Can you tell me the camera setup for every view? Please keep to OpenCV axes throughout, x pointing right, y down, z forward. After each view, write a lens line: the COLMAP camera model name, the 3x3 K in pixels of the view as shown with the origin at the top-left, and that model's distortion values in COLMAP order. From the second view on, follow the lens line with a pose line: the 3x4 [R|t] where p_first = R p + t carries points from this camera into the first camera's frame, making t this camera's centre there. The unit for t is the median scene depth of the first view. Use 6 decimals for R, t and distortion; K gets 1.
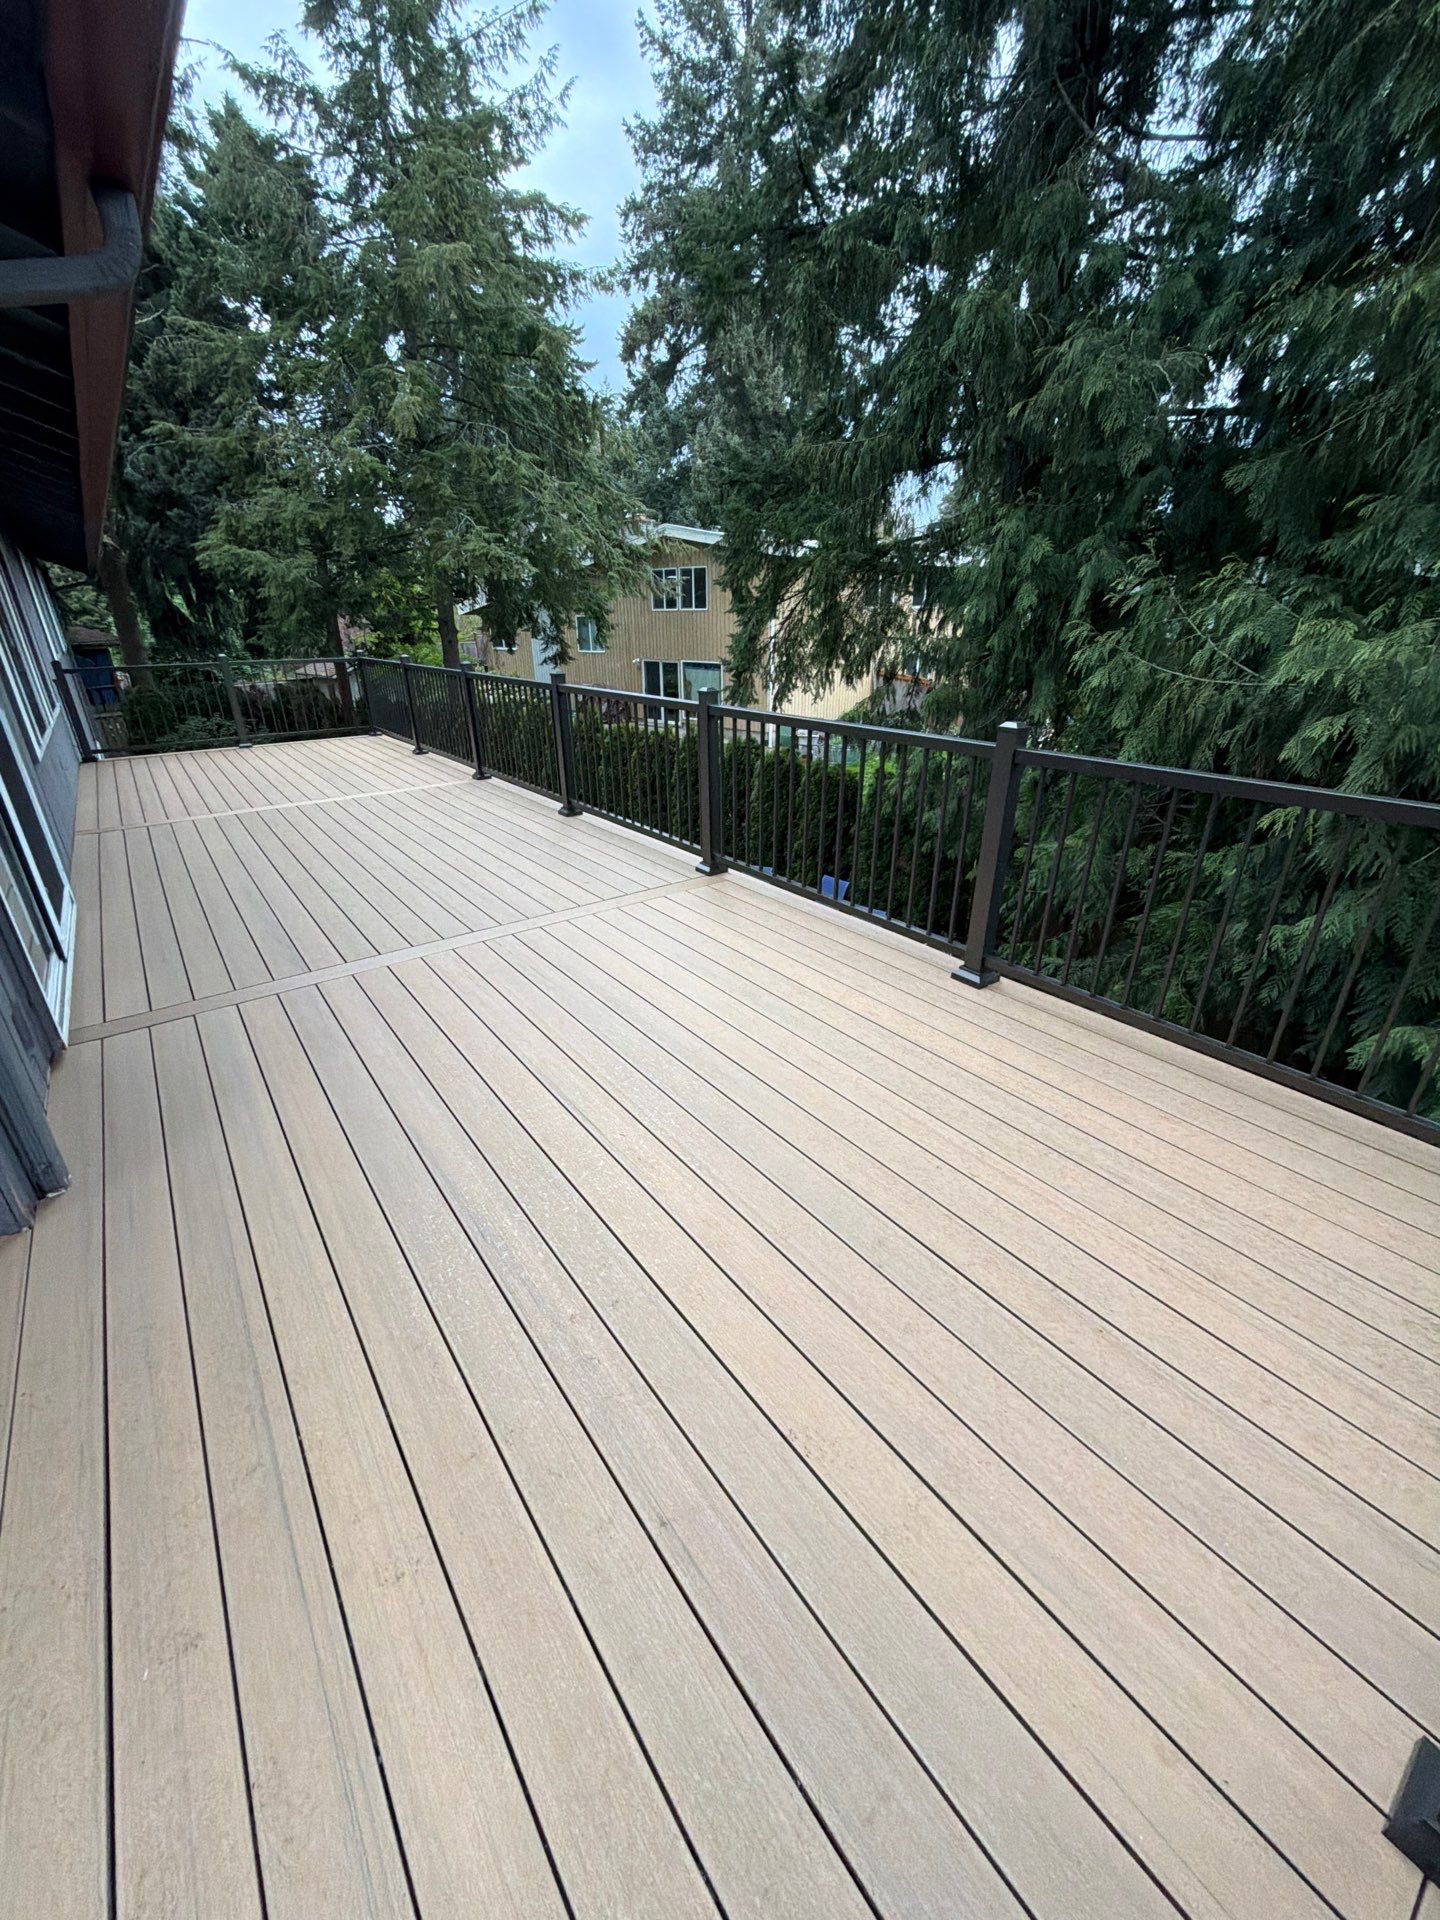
lens RADIAL K [[763.2, 0, 710.0], [0, 763.2, 957.5], [0, 0, 1]] dist [0.002876, -0.000262]
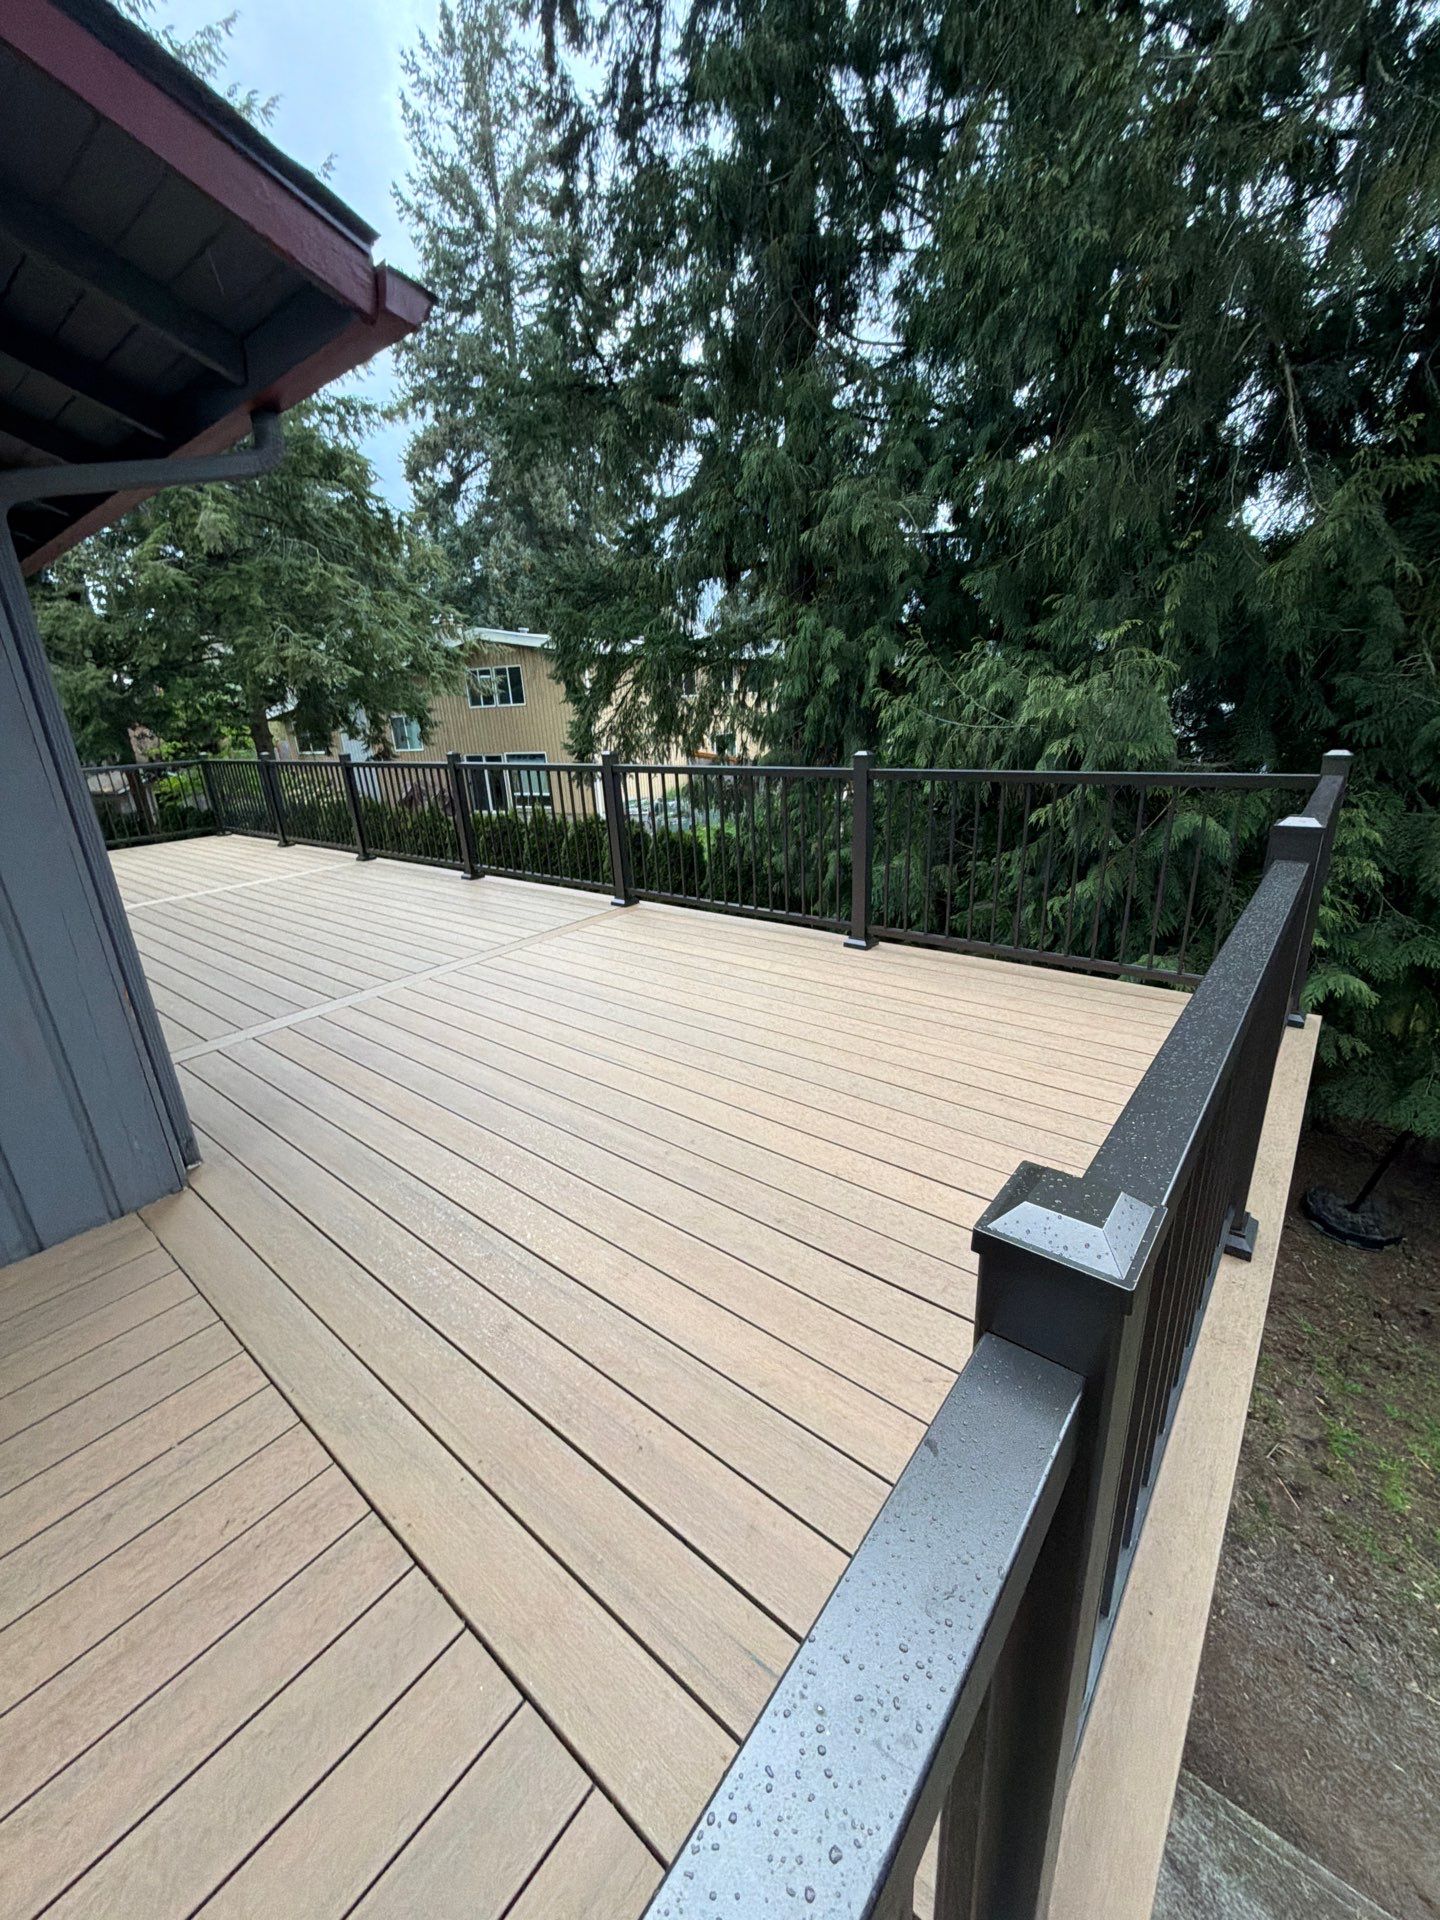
lens RADIAL K [[763.2, 0, 711.3], [0, 763.2, 958.1], [0, 0, 1]] dist [0.002876, -0.000262]
pose [[0.969370, -0.116350, 0.216296, -0.081202], [0.138558, 0.986214, -0.090469, 0.056845], [-0.202788, 0.117667, 0.972127, -0.095175]]
